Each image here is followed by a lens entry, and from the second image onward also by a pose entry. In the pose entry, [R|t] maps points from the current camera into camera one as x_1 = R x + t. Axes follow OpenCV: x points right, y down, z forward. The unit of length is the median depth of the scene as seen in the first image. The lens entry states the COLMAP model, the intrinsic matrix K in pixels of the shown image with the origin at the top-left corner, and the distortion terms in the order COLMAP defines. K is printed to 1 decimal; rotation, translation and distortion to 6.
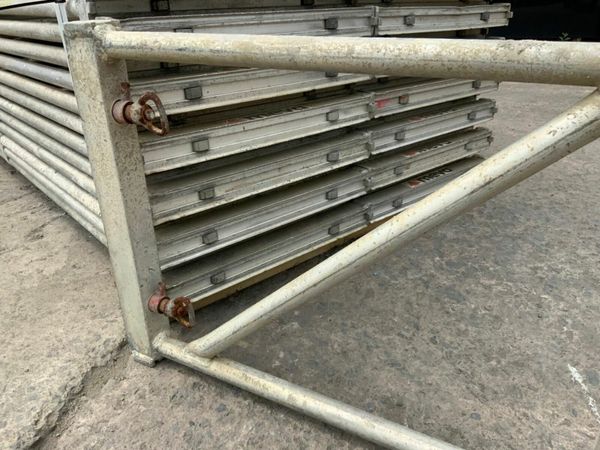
lens RADIAL K [[497.2, 0, 300.0], [0, 497.2, 225.0], [0, 0, 1]] dist [0.096067, -0.193716]
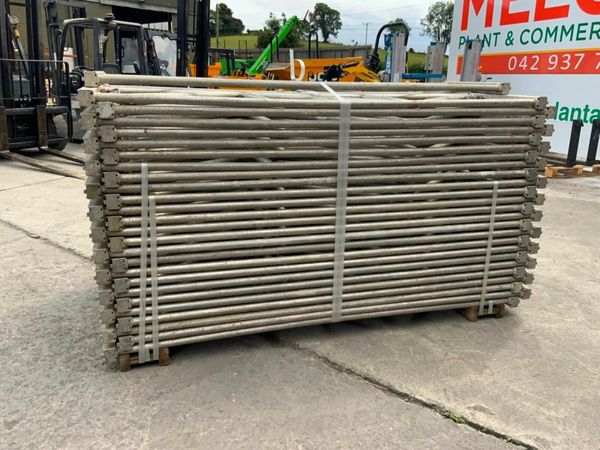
lens RADIAL K [[497.2, 0, 300.0], [0, 497.2, 225.0], [0, 0, 1]] dist [0.054082, -0.104750]
pose [[-0.405997, 0.264151, -0.874866, 1.840386], [-0.393652, 0.813400, 0.428273, -1.755546], [0.824745, 0.518270, -0.226254, 2.308844]]
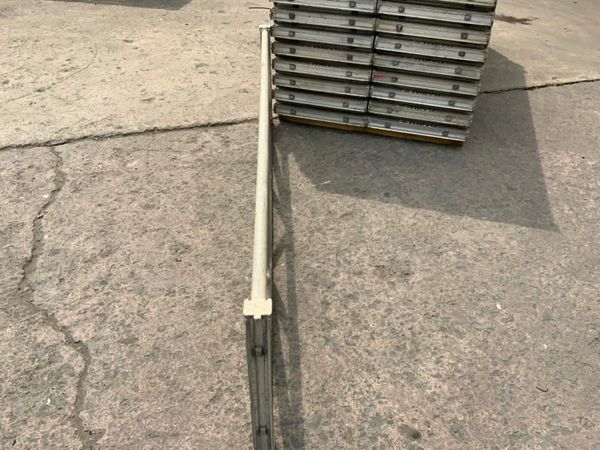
lens RADIAL K [[497.2, 0, 300.0], [0, 497.2, 225.0], [0, 0, 1]] dist [0.096067, -0.193716]
pose [[0.534641, 0.535471, -0.653781, 2.037776], [-0.381644, 0.843238, 0.378547, -0.441586], [0.753994, 0.047124, 0.655189, -0.853578]]
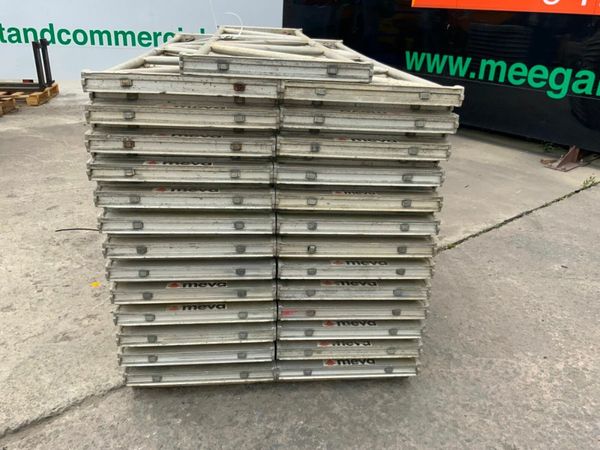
lens RADIAL K [[497.2, 0, 300.0], [0, 497.2, 225.0], [0, 0, 1]] dist [0.096067, -0.193716]
pose [[0.809631, 0.285291, -0.512939, 1.001065], [-0.296134, 0.953088, 0.062674, -0.671135], [0.506756, 0.101156, 0.856134, -0.384134]]
